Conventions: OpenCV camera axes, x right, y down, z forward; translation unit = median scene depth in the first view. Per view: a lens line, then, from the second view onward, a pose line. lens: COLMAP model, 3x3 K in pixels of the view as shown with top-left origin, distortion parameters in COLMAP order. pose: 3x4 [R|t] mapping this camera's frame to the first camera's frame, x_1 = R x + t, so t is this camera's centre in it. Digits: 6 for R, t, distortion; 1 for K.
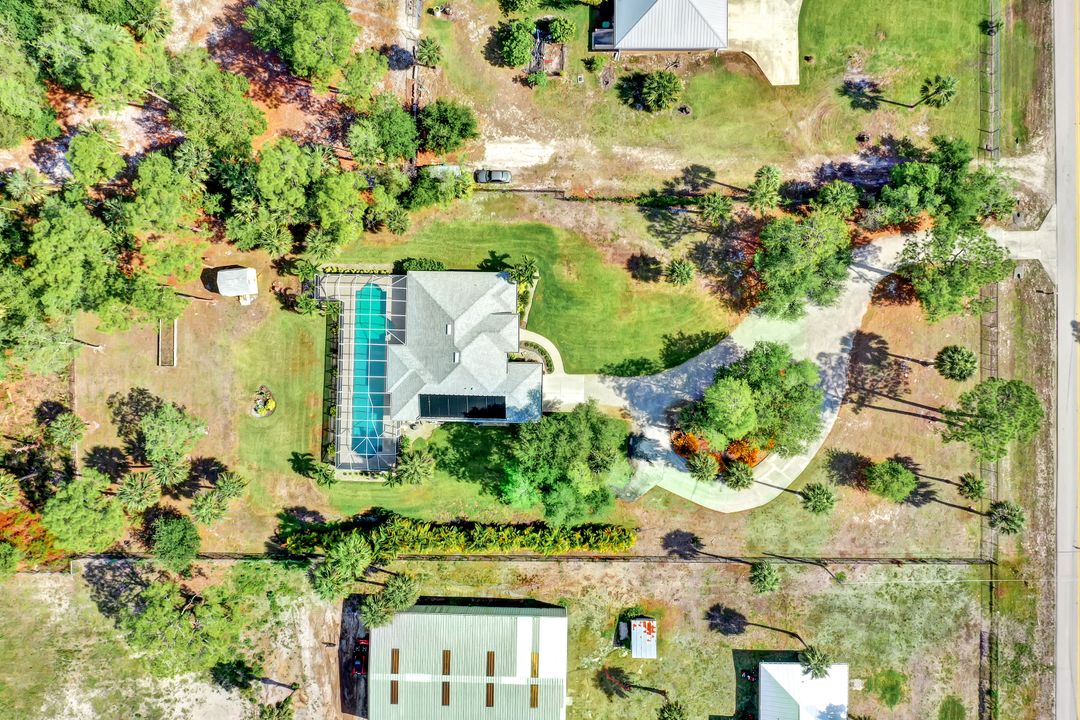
lens RADIAL K [[842.0, 0, 540.0], [0, 842.0, 360.0], [0, 0, 1]] dist [-0.023156, 0.006084]
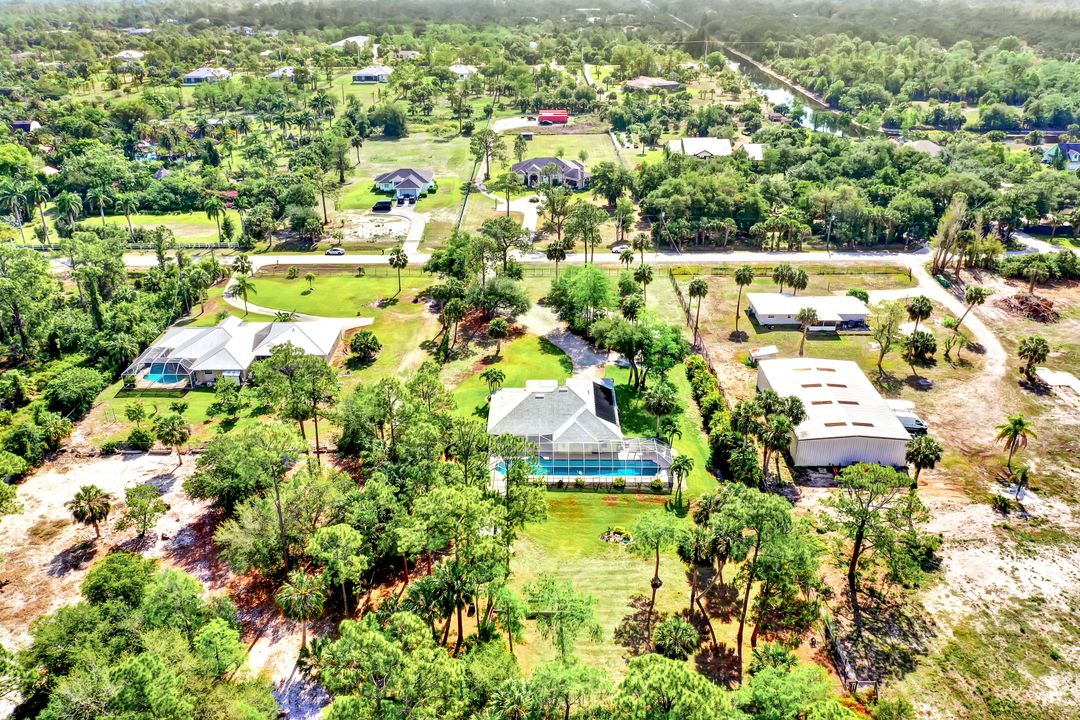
lens RADIAL K [[842.0, 0, 540.0], [0, 842.0, 360.0], [0, 0, 1]] dist [-0.023156, 0.006084]
pose [[-0.009251, -0.415636, 0.909484, -1.103031], [0.999912, 0.004760, 0.012346, -0.048365], [-0.009460, 0.909519, 0.415555, 0.437728]]
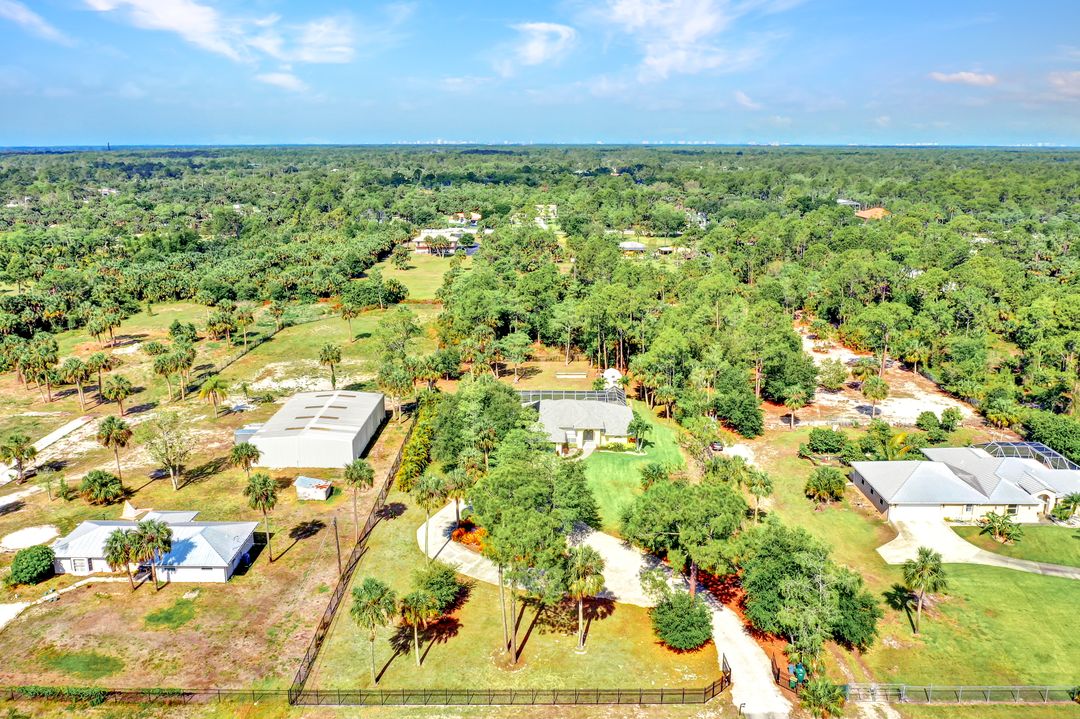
lens RADIAL K [[864.3, 0, 540.0], [0, 864.3, 359.5], [0, 0, 1]] dist [-0.010665, -0.000379]
pose [[0.002173, 0.260292, -0.965528, 1.136576], [-0.999954, 0.009611, 0.000341, 0.036910], [0.009368, 0.965482, 0.260301, 0.549657]]
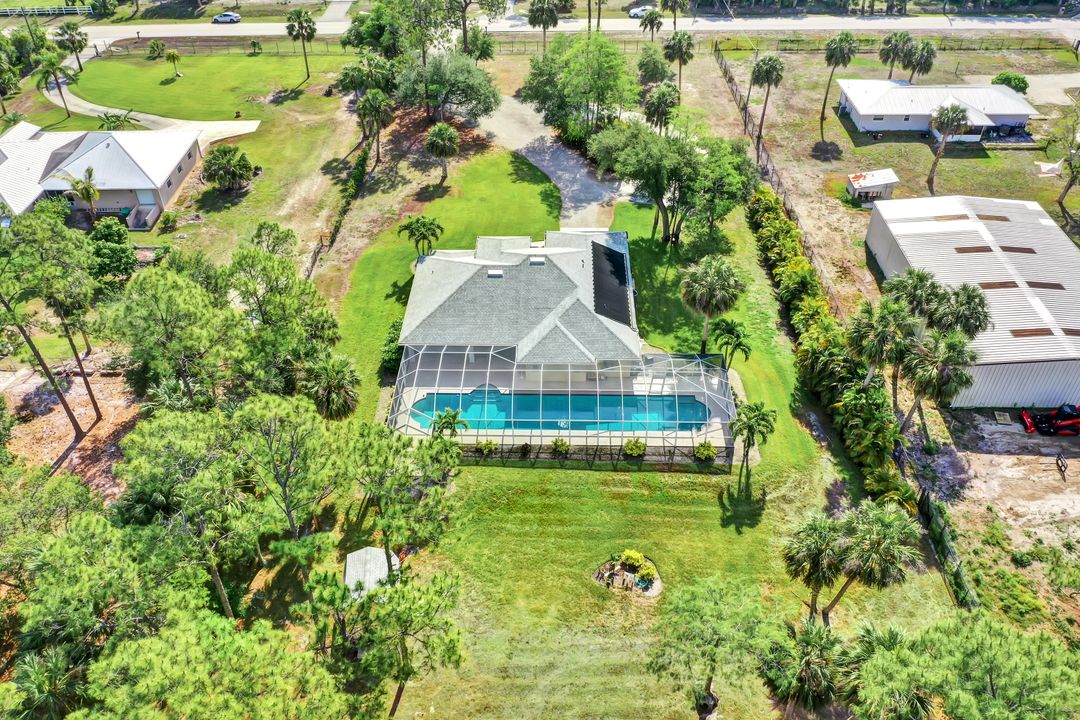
lens RADIAL K [[842.0, 0, 540.0], [0, 842.0, 360.0], [0, 0, 1]] dist [-0.023156, 0.006084]
pose [[0.001522, -0.622874, 0.782321, -0.634383], [0.999996, 0.002657, 0.000170, -0.001056], [-0.002185, 0.782317, 0.622876, 0.607019]]
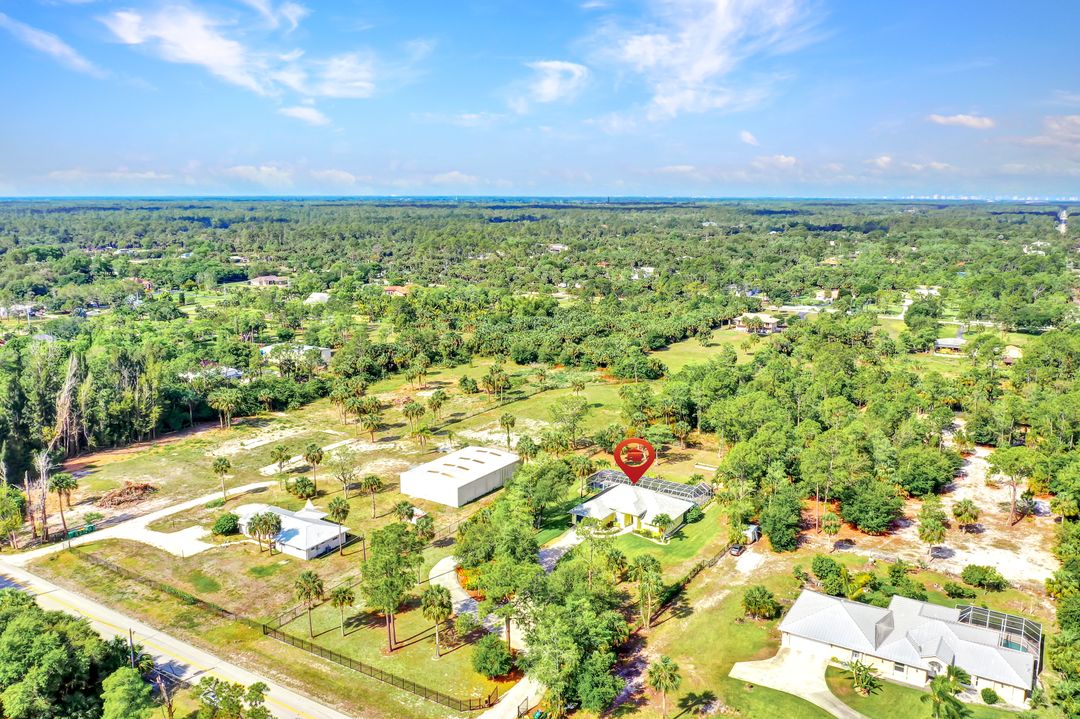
lens RADIAL K [[842.0, 0, 540.0], [0, 842.0, 359.5], [0, 0, 1]] dist [-0.023156, 0.006084]
pose [[-0.520297, 0.178536, -0.835114, 1.225658], [-0.853912, -0.095931, 0.511500, -0.621434], [0.011207, 0.979246, 0.202367, 0.406655]]
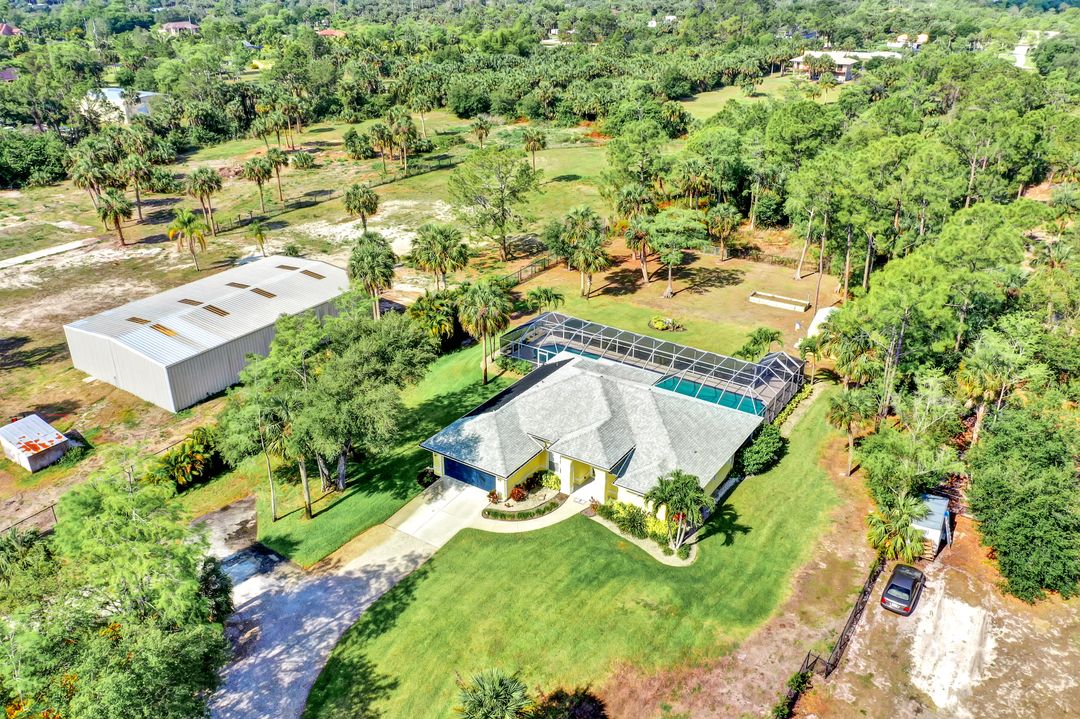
lens RADIAL K [[842.0, 0, 540.0], [0, 842.0, 359.5], [0, 0, 1]] dist [-0.023156, 0.006084]
pose [[-0.534961, 0.374145, -0.757517, 0.356032], [-0.844750, -0.221332, 0.487247, -0.247603], [0.014639, 0.900571, 0.434463, 0.686022]]
